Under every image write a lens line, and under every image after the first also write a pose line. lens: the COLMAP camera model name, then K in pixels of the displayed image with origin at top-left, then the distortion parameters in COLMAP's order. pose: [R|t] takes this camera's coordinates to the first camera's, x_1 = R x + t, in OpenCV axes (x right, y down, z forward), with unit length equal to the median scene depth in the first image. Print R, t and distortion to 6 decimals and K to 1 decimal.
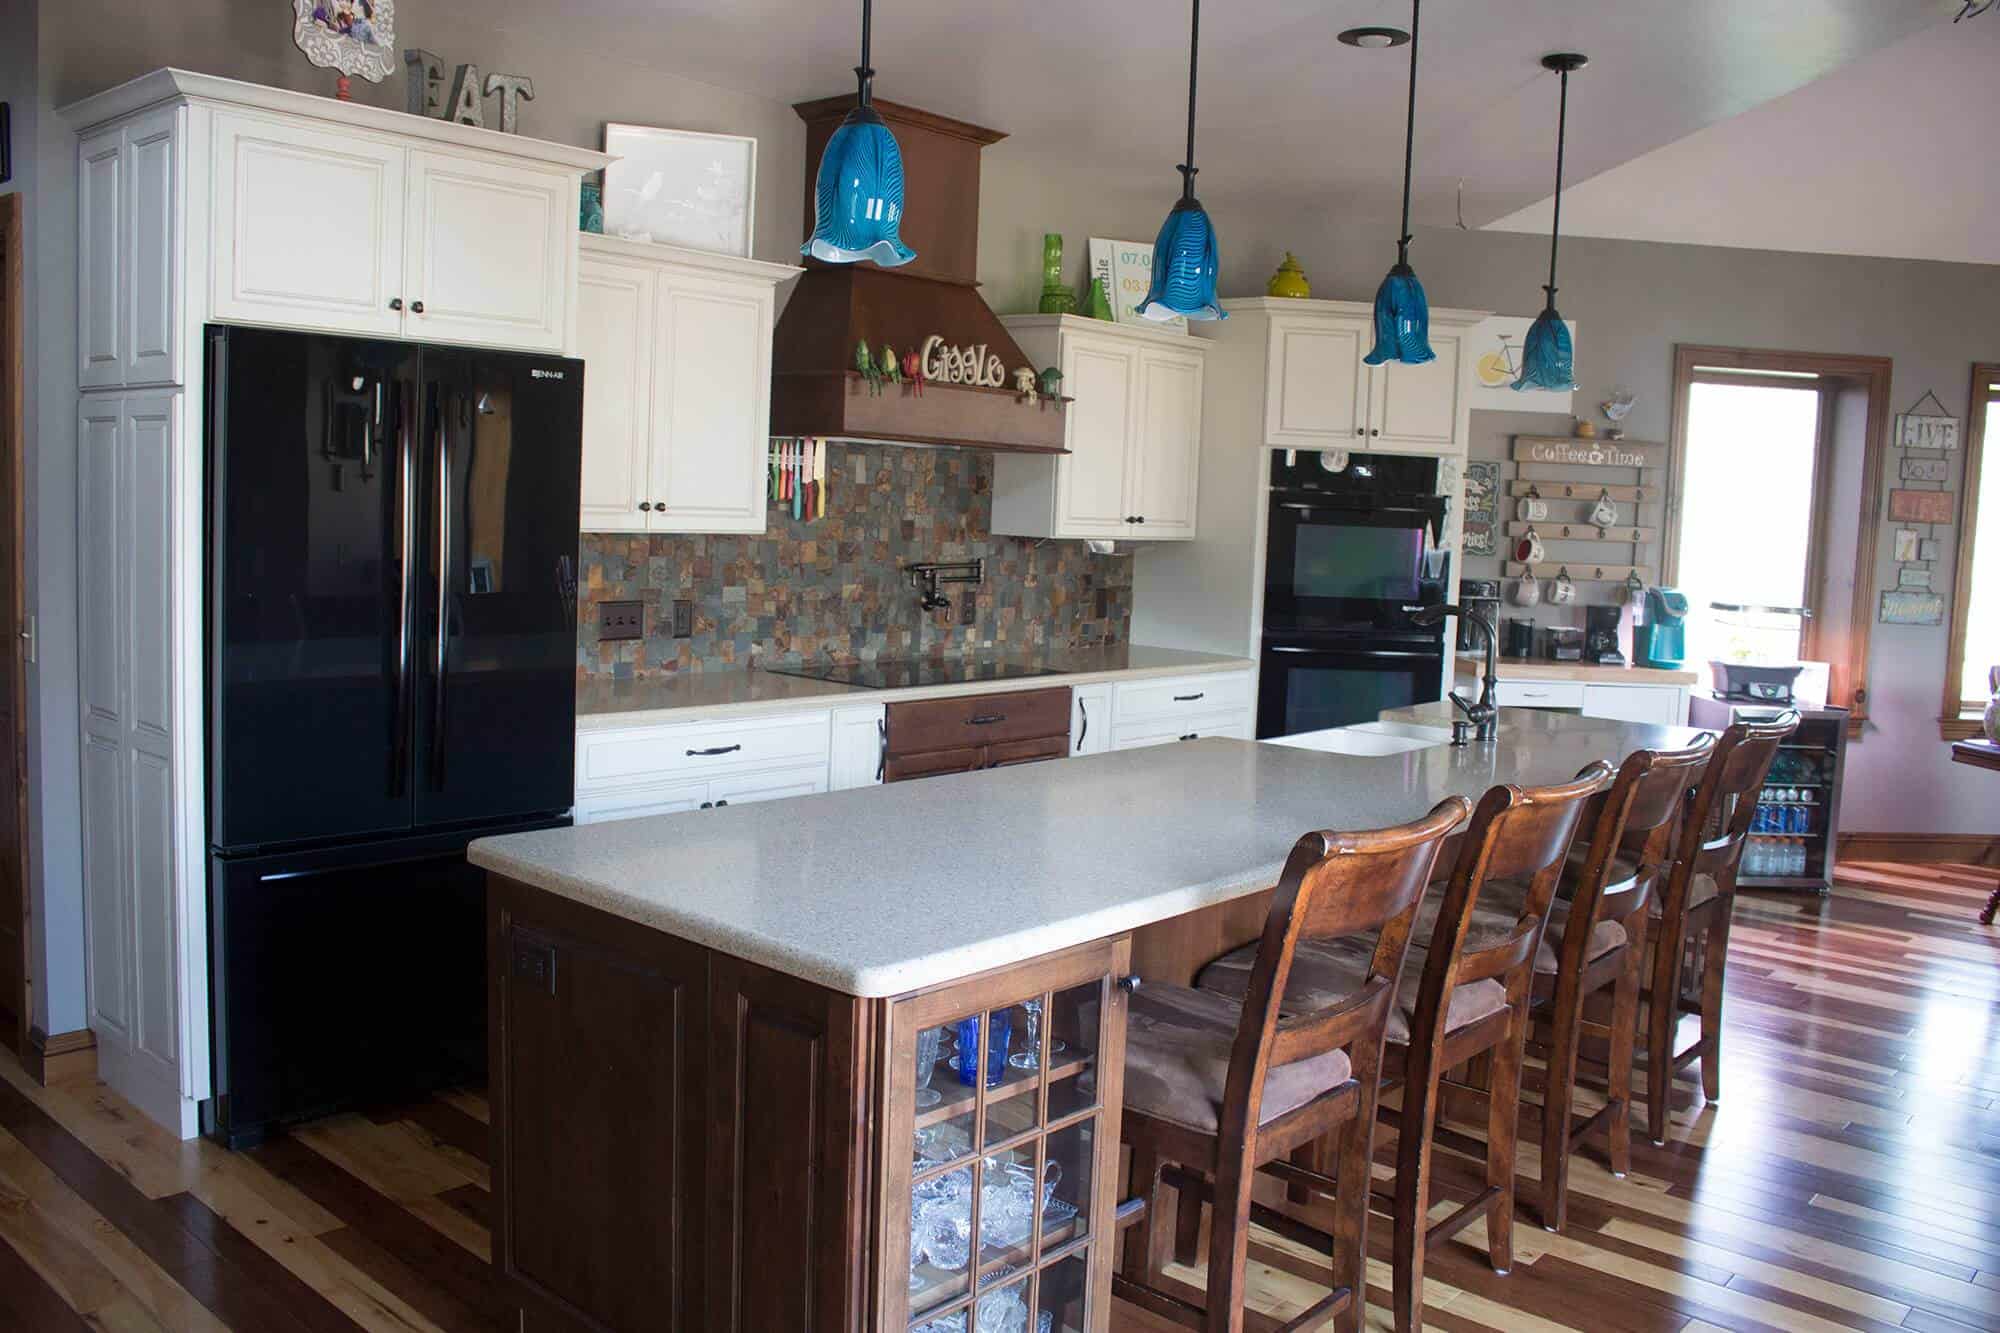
lens RADIAL K [[1652.6, 0, 999.0], [0, 1652.6, 667.9], [0, 0, 1]] dist [-0.081637, 0.000733]
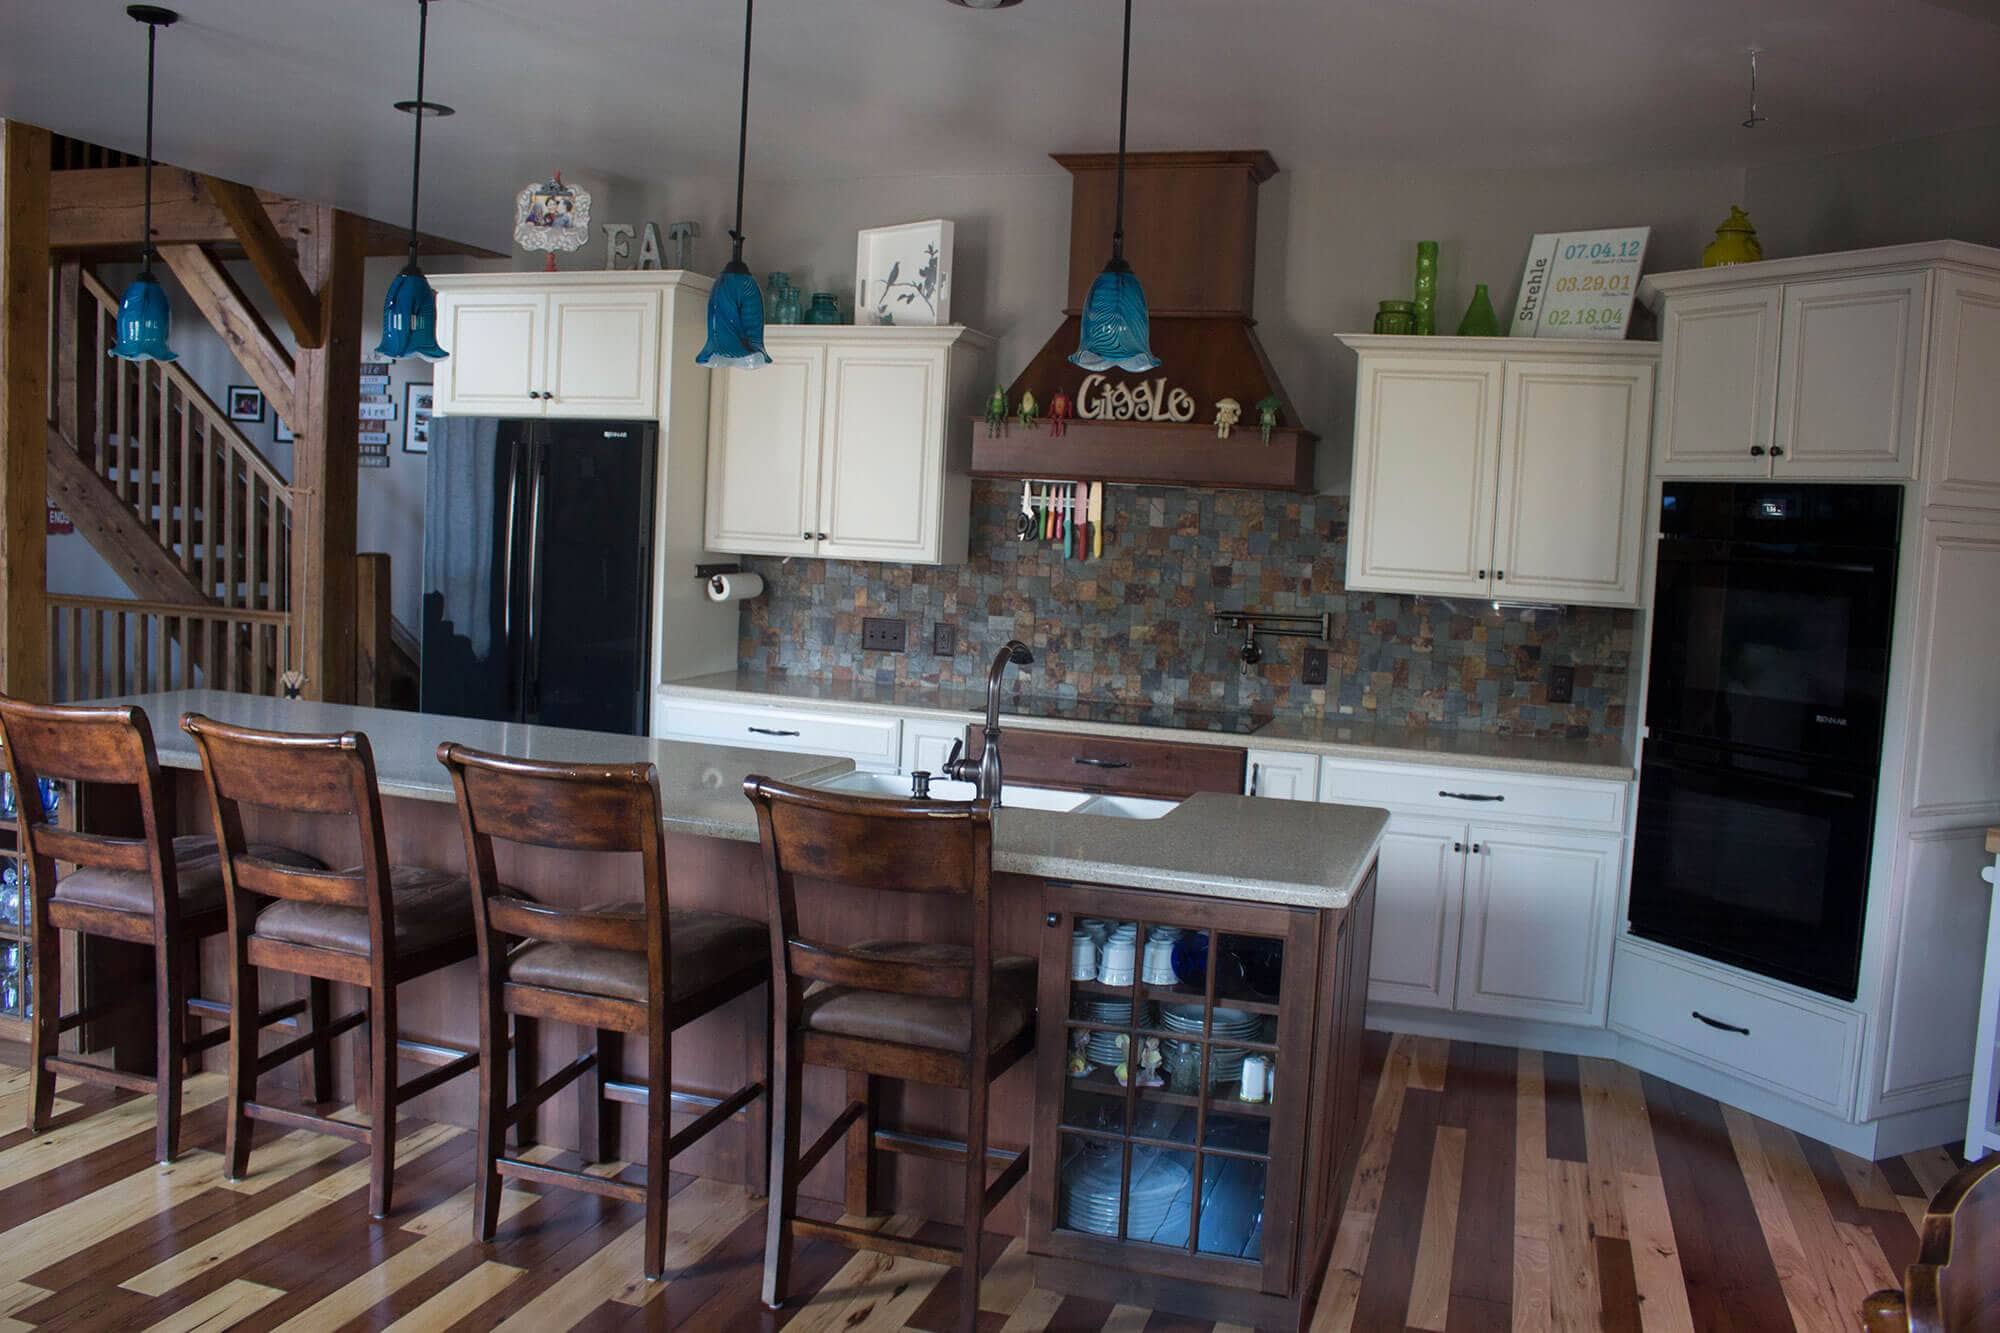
lens RADIAL K [[1588.3, 0, 1000.8], [0, 1588.3, 661.9], [0, 0, 1]] dist [-0.099478, 0.001102]
pose [[0.411416, 0.060366, -0.909446, 0.769139], [-0.126390, 0.991943, 0.008666, -0.026550], [0.902642, 0.111379, 0.415731, 0.525619]]
